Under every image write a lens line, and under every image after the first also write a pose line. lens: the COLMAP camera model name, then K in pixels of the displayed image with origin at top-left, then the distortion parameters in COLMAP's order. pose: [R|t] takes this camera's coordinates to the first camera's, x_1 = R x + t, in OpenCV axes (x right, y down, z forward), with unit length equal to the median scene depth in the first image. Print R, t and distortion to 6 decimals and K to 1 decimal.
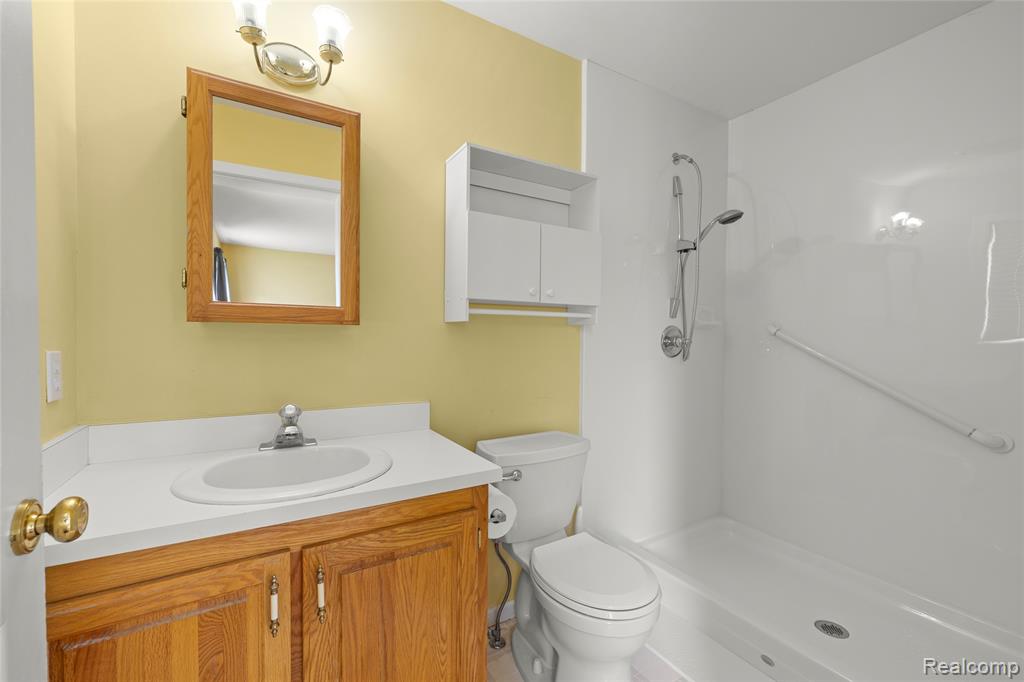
lens RADIAL K [[431.4, 0, 511.7], [0, 431.4, 344.5], [0, 0, 1]] dist [-0.000607, 0.000047]
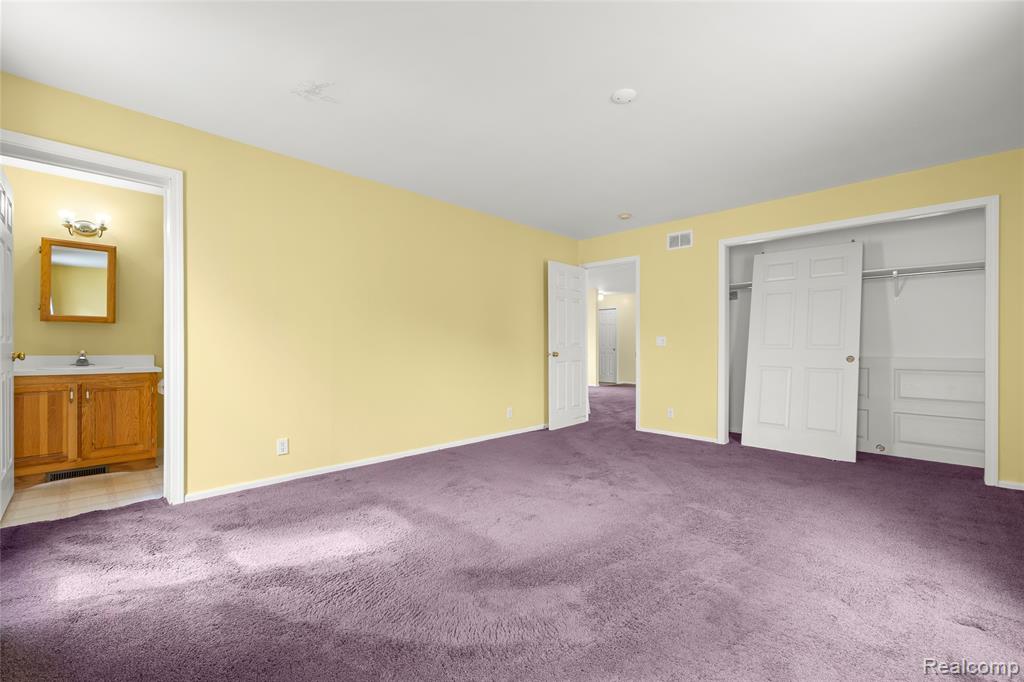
lens RADIAL K [[431.4, 0, 511.7], [0, 431.4, 344.5], [0, 0, 1]] dist [-0.000607, 0.000047]
pose [[0.970642, -0.003975, 0.240496, 1.714225], [0.009675, 0.999700, -0.022523, 0.209700], [-0.240334, 0.024188, 0.970389, -2.704067]]
